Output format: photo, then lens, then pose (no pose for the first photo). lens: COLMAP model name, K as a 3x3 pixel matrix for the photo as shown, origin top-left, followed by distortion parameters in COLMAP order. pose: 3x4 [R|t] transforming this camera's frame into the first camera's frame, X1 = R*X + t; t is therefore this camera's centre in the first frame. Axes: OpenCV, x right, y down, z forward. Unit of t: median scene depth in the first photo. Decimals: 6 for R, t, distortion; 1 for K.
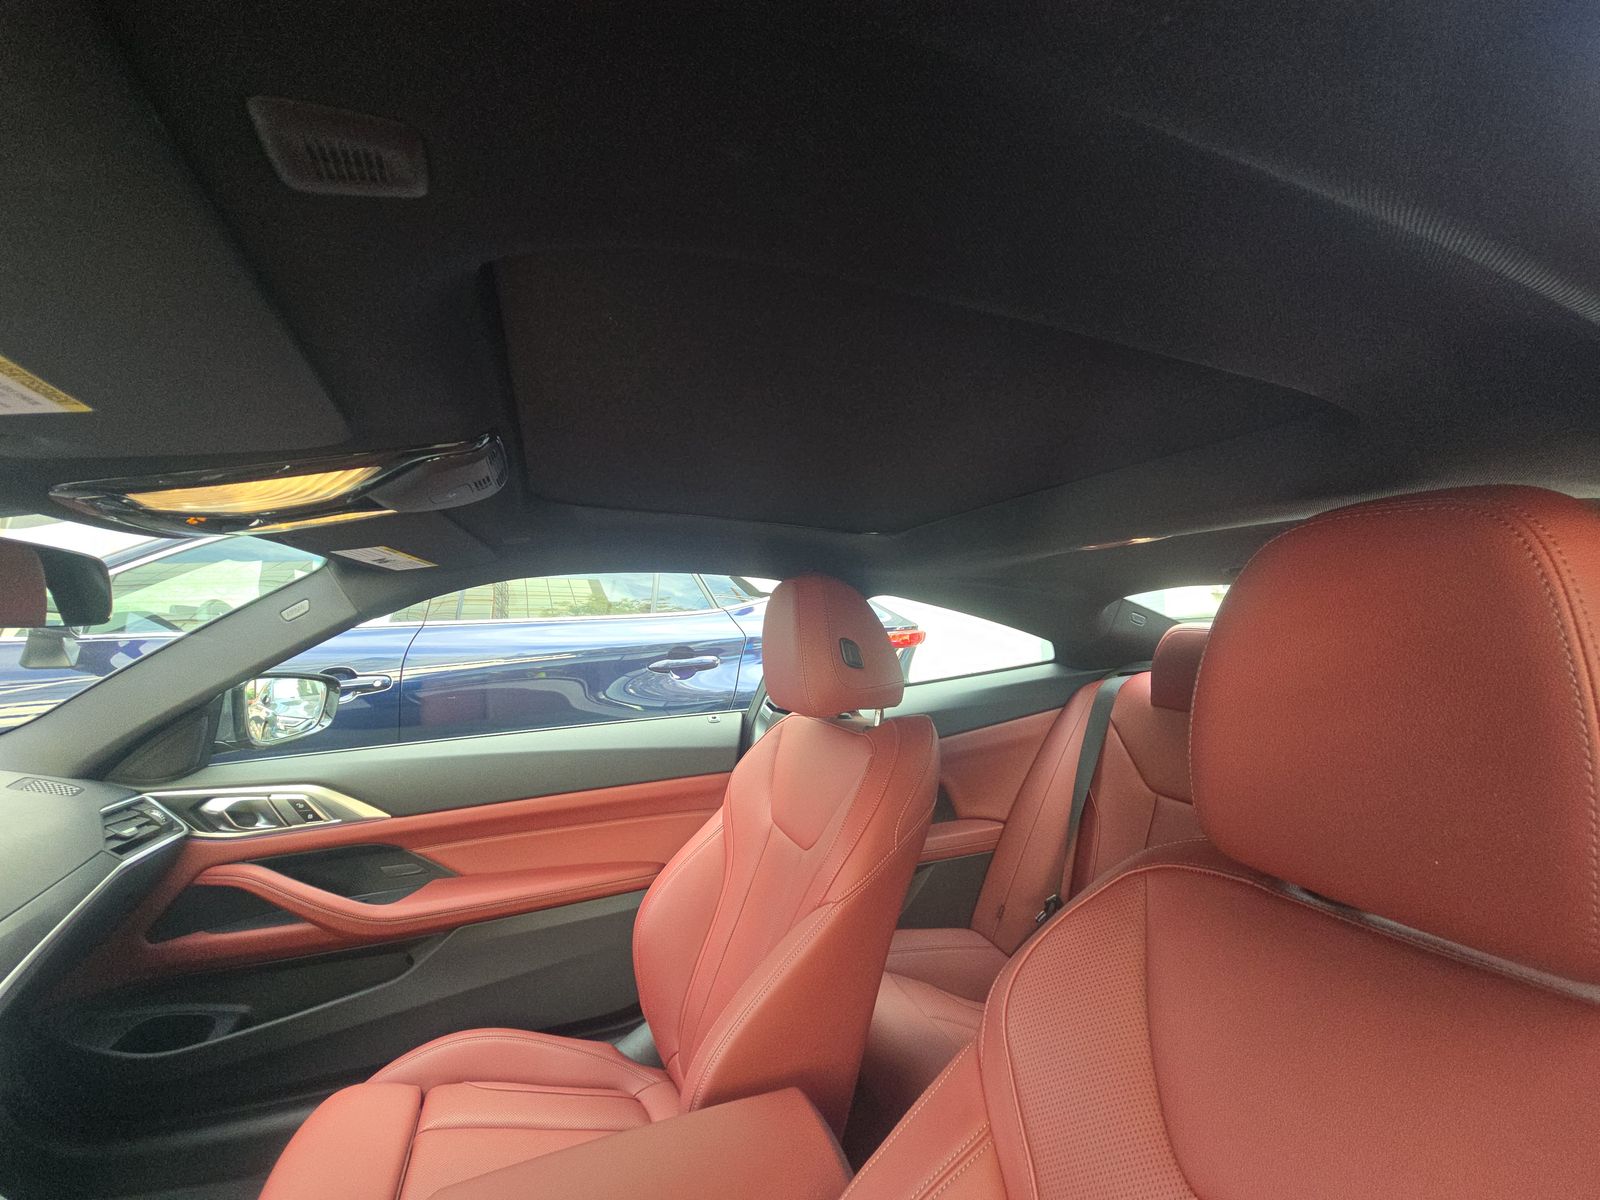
lens RADIAL K [[660.2, 0, 797.4], [0, 660.2, 603.9], [0, 0, 1]] dist [-0.001213, -0.000501]
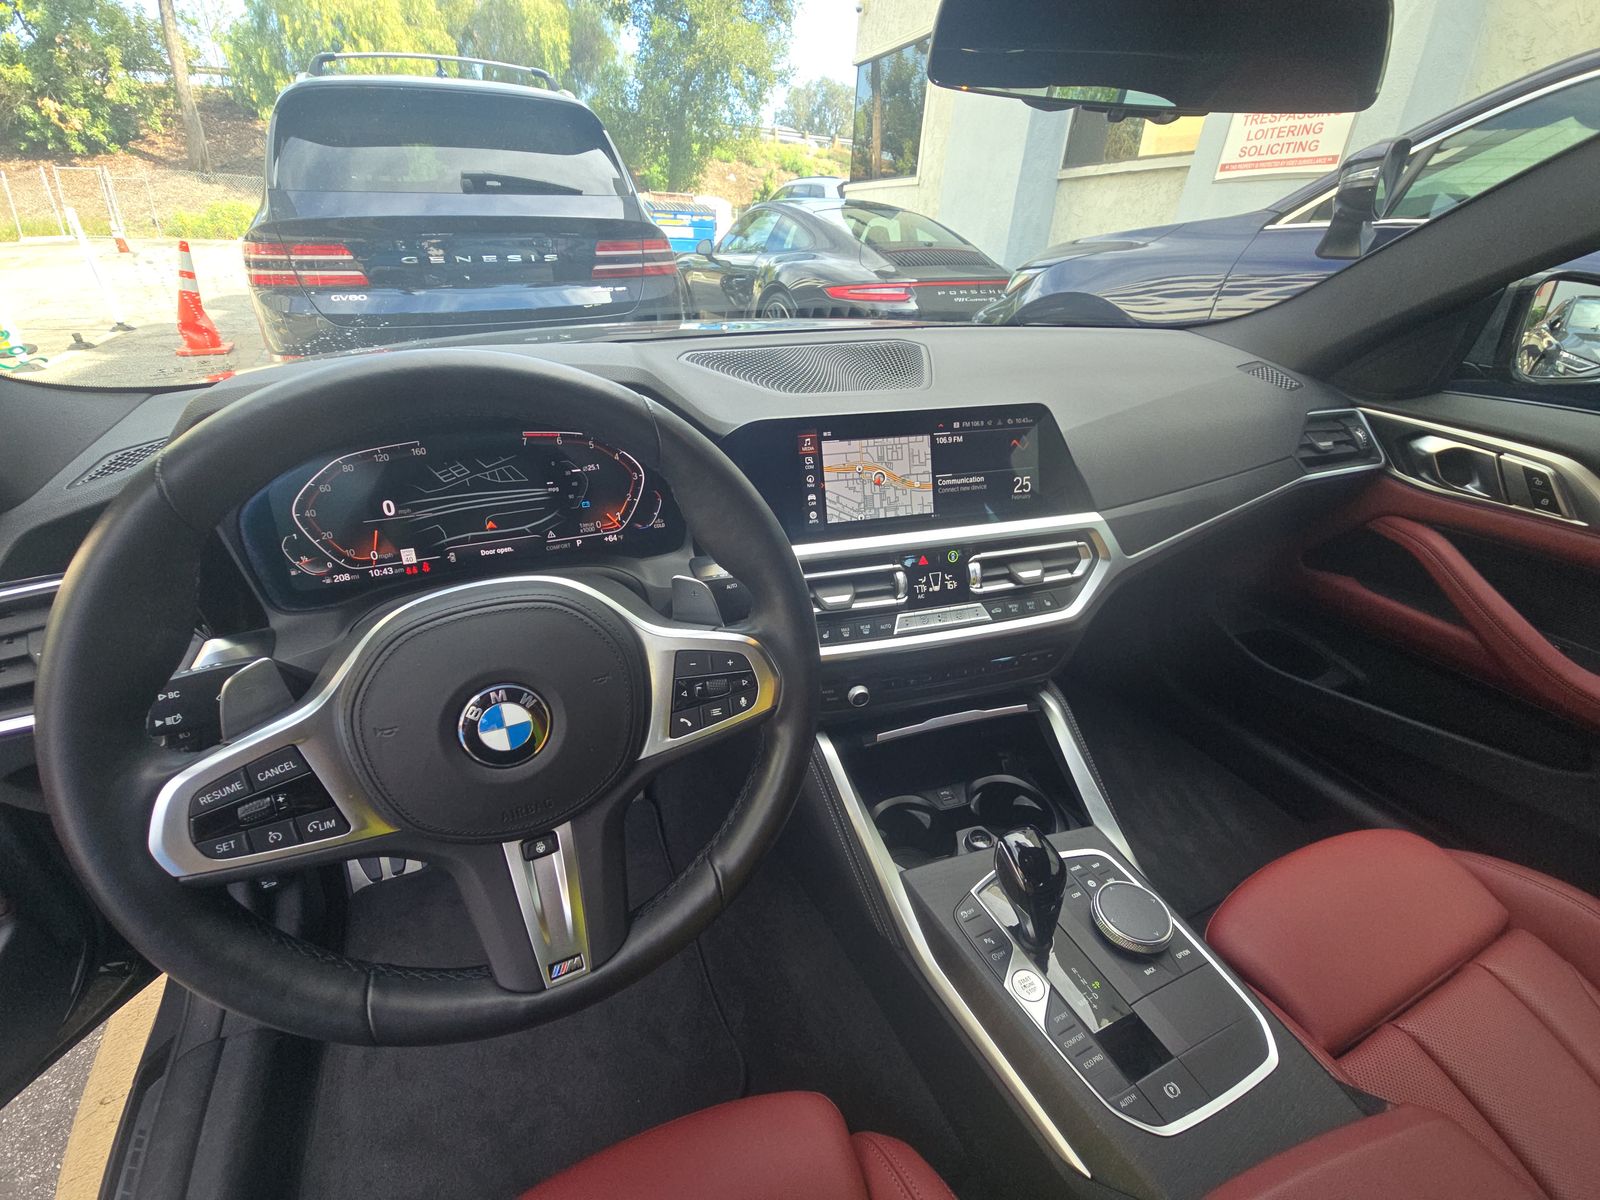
lens RADIAL K [[655.5, 0, 800.0], [0, 655.5, 600.0], [0, 0, 1]] dist [0.028995, -0.022016]
pose [[0.067847, 0.484597, -0.872102, -0.156443], [0.026367, 0.872940, 0.487114, 0.063902], [0.997347, -0.056044, 0.046449, 0.204769]]
